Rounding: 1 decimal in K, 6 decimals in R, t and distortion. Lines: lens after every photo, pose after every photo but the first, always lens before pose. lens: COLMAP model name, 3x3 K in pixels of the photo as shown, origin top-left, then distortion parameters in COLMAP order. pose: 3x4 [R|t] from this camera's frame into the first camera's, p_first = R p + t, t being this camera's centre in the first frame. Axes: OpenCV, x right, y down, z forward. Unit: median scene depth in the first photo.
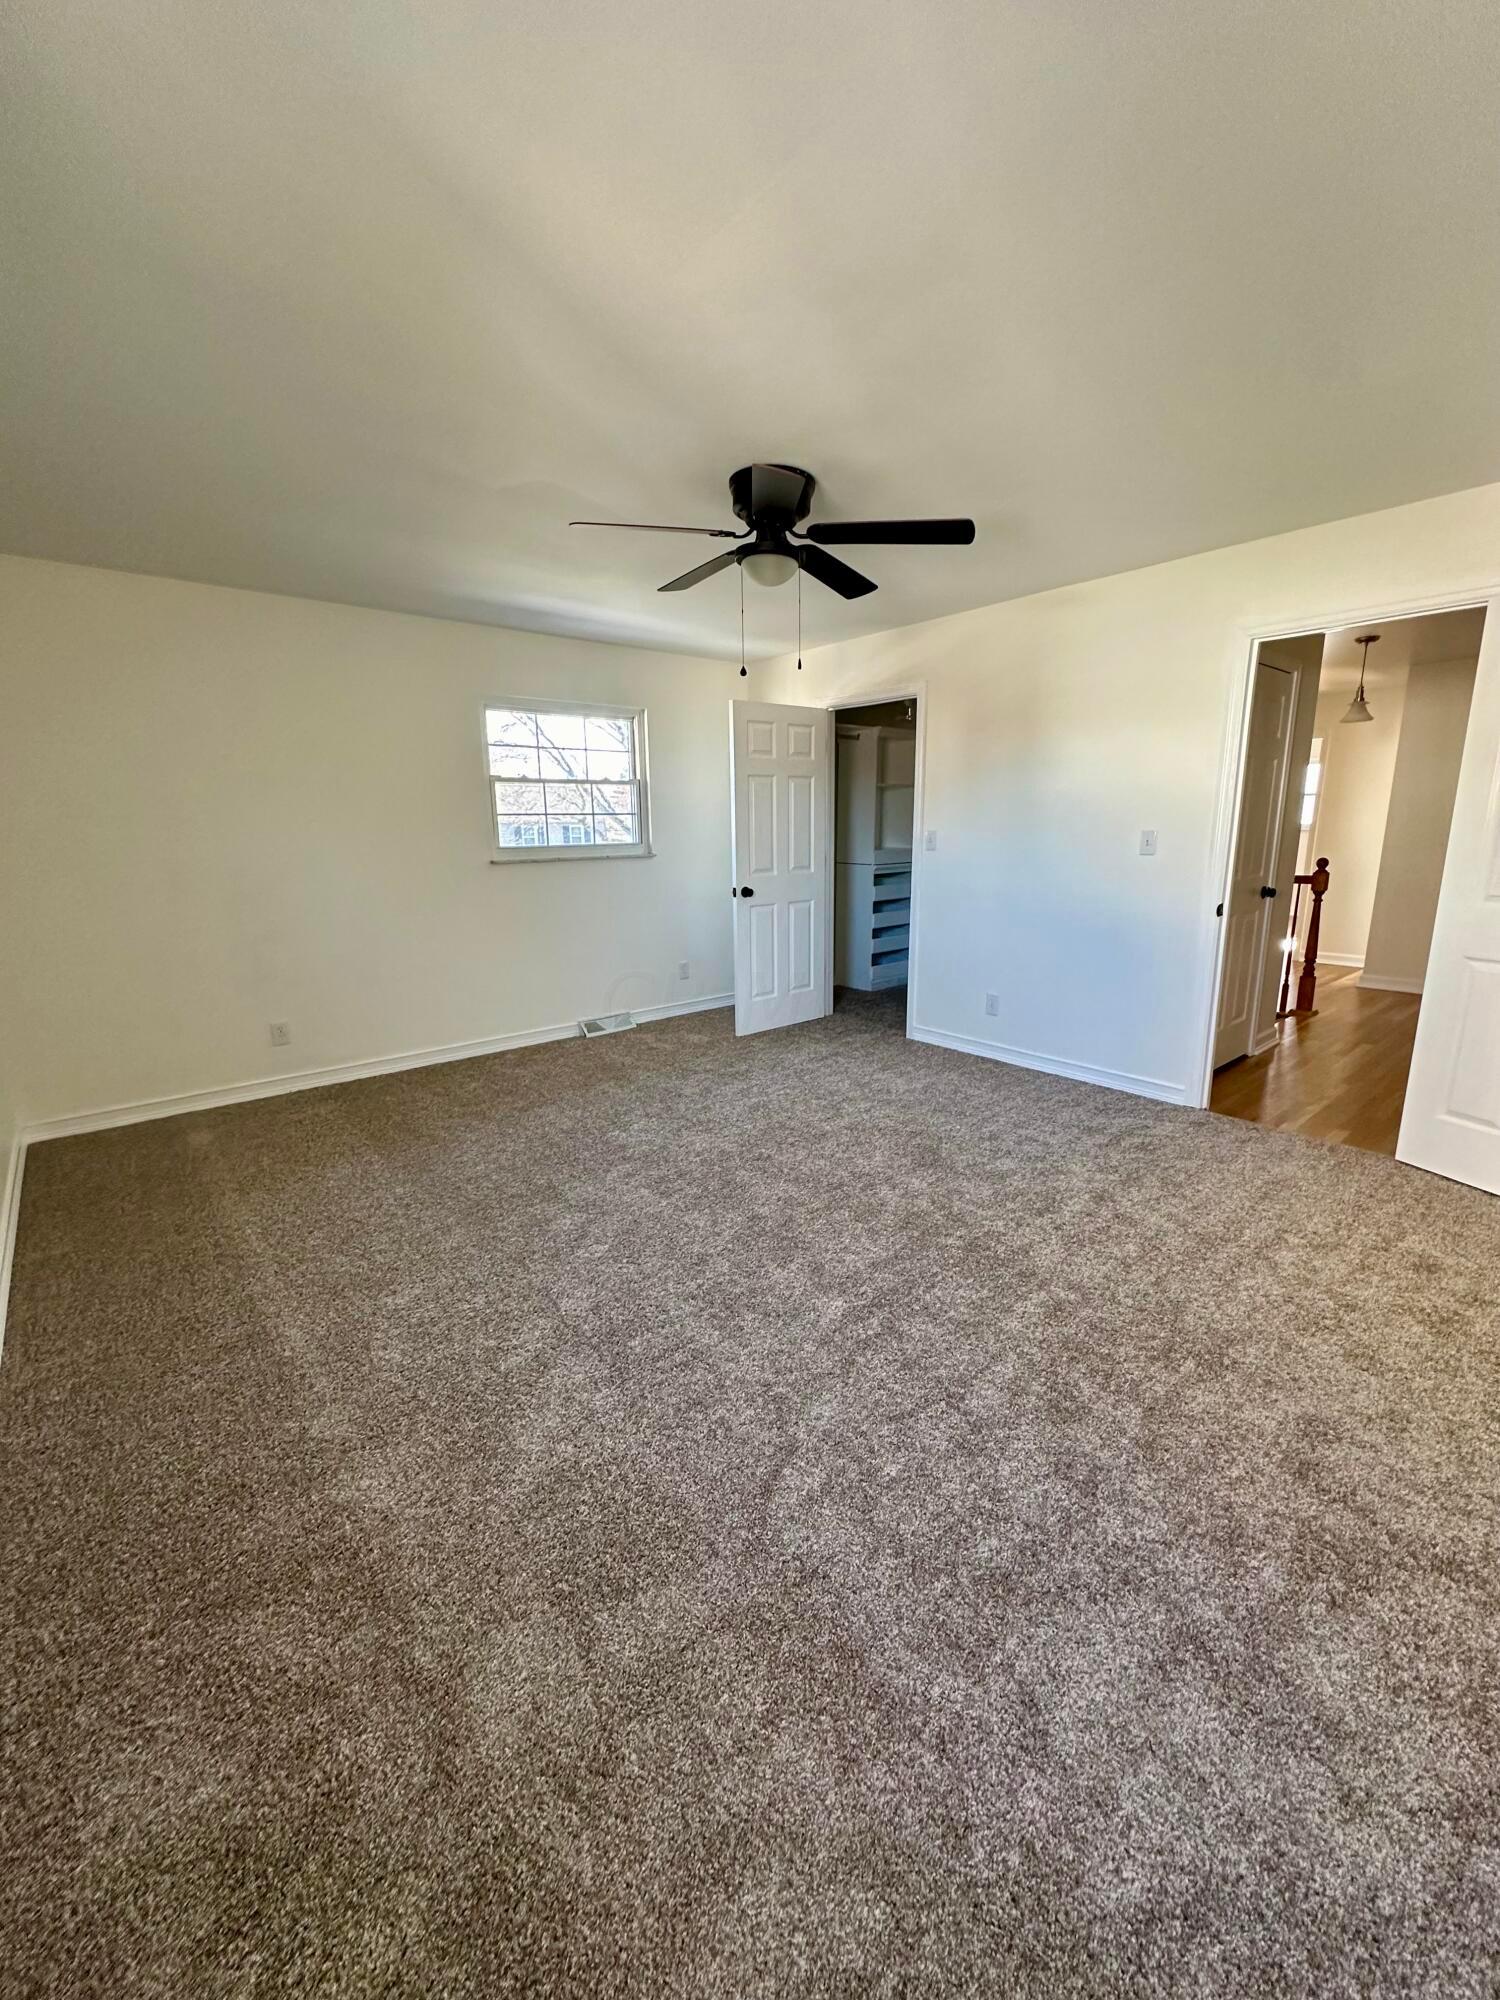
lens RADIAL K [[802.3, 0, 755.8], [0, 802.3, 1002.8], [0, 0, 1]] dist [0.003842, 0.000472]
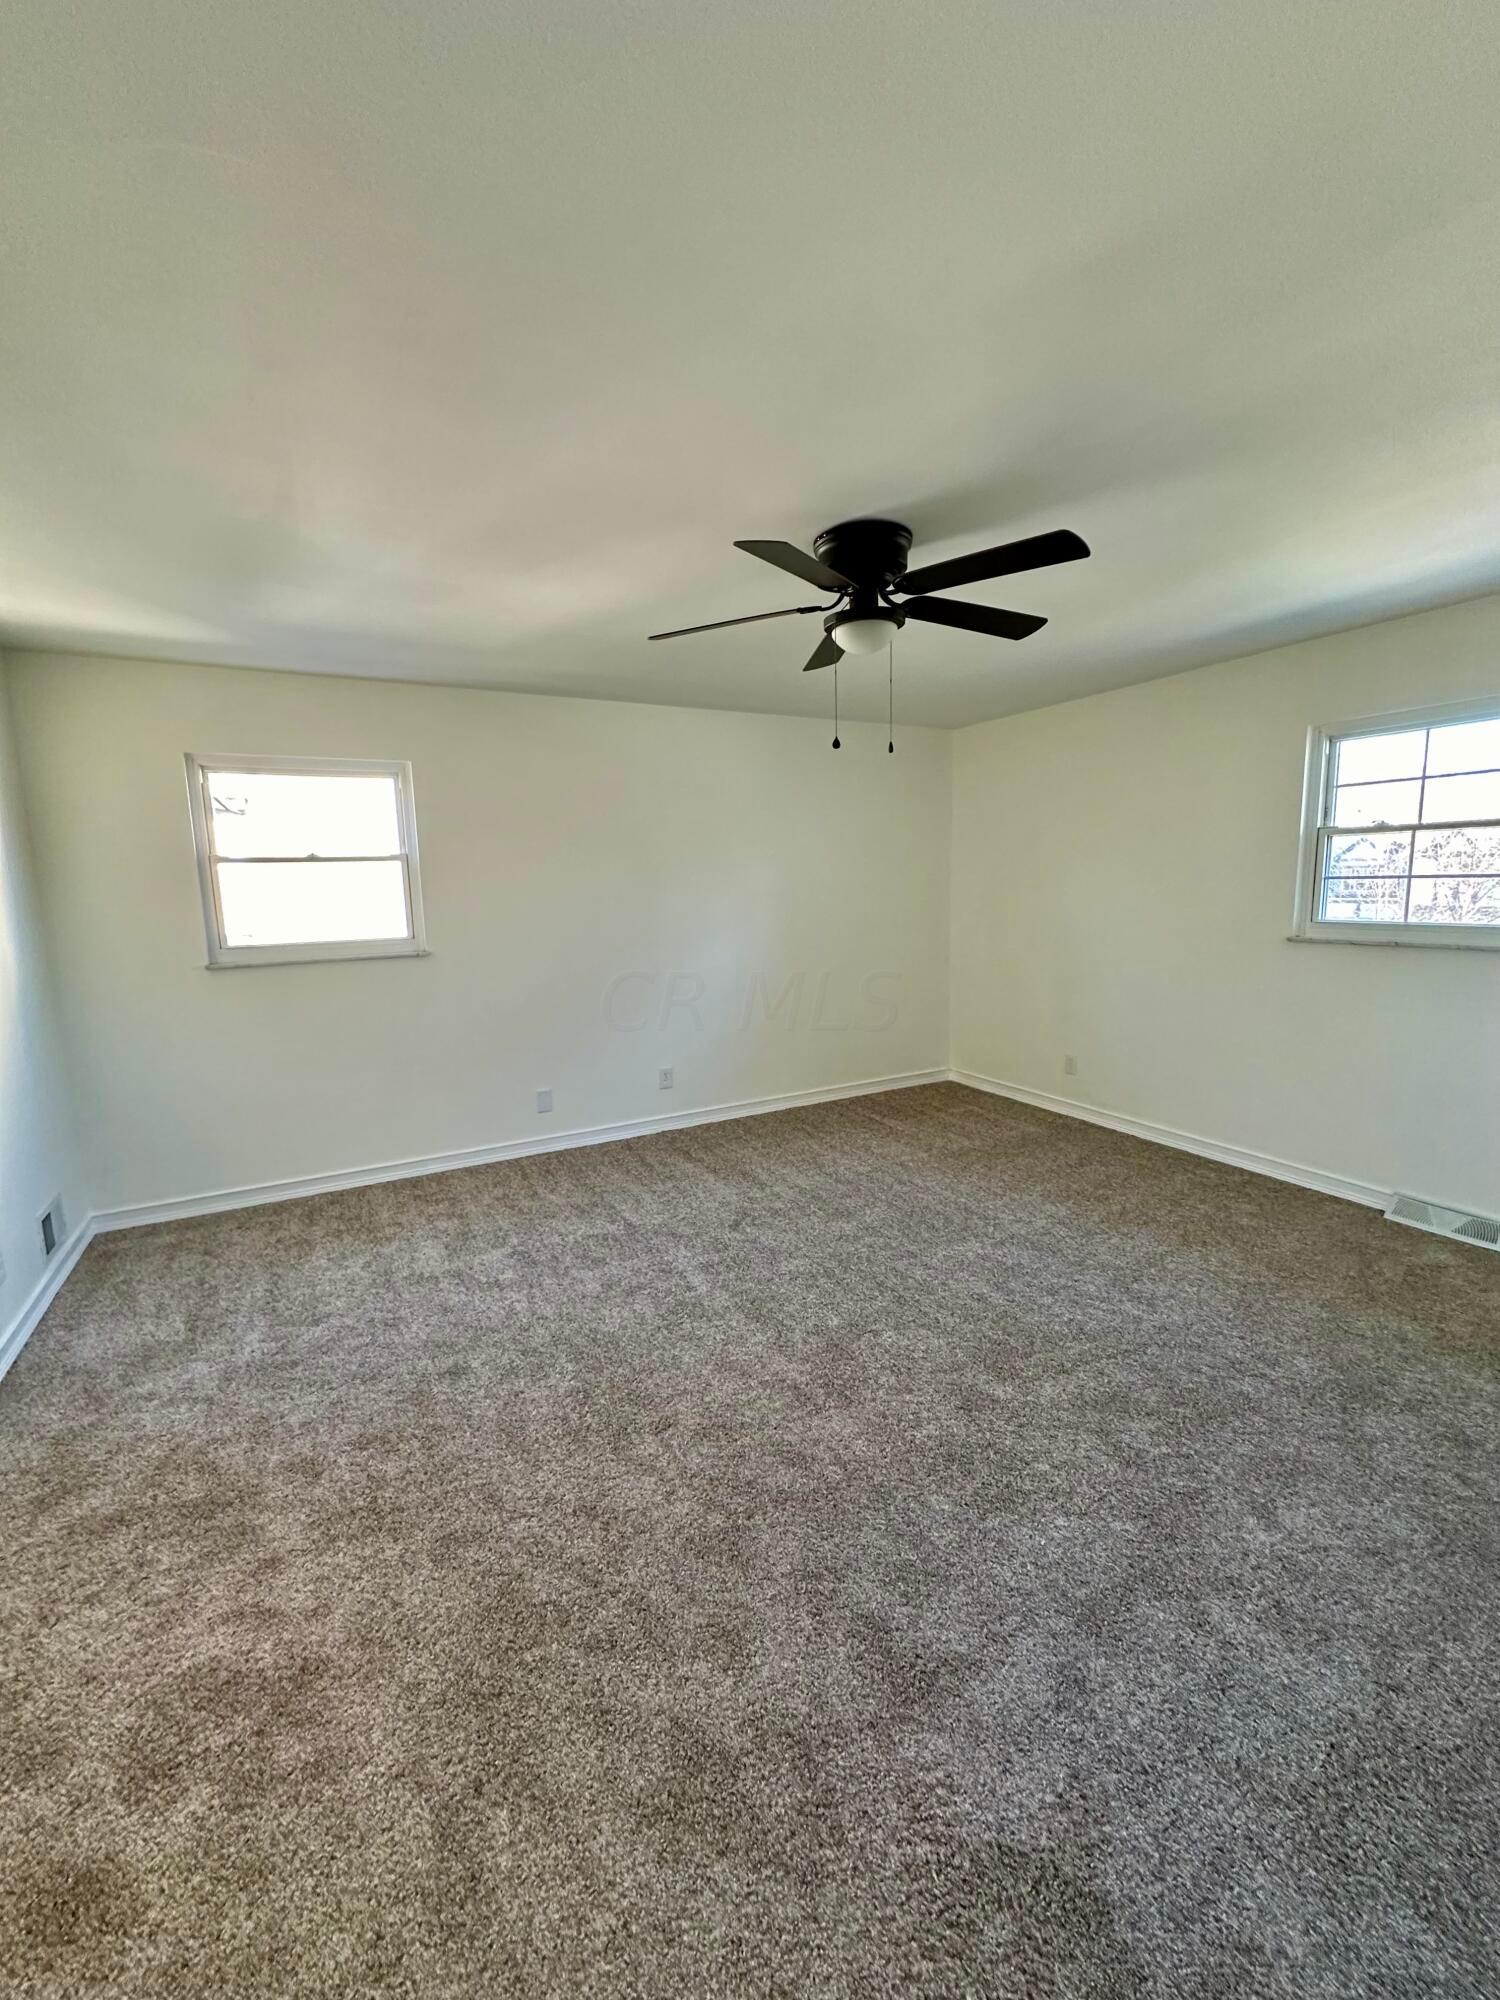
lens RADIAL K [[802.3, 0, 755.3], [0, 802.3, 996.8], [0, 0, 1]] dist [0.003842, 0.000472]
pose [[-0.192131, 0.151275, -0.969640, 0.535922], [-0.198081, 0.961734, 0.189290, -0.164018], [0.961171, 0.228436, -0.154815, 0.629526]]
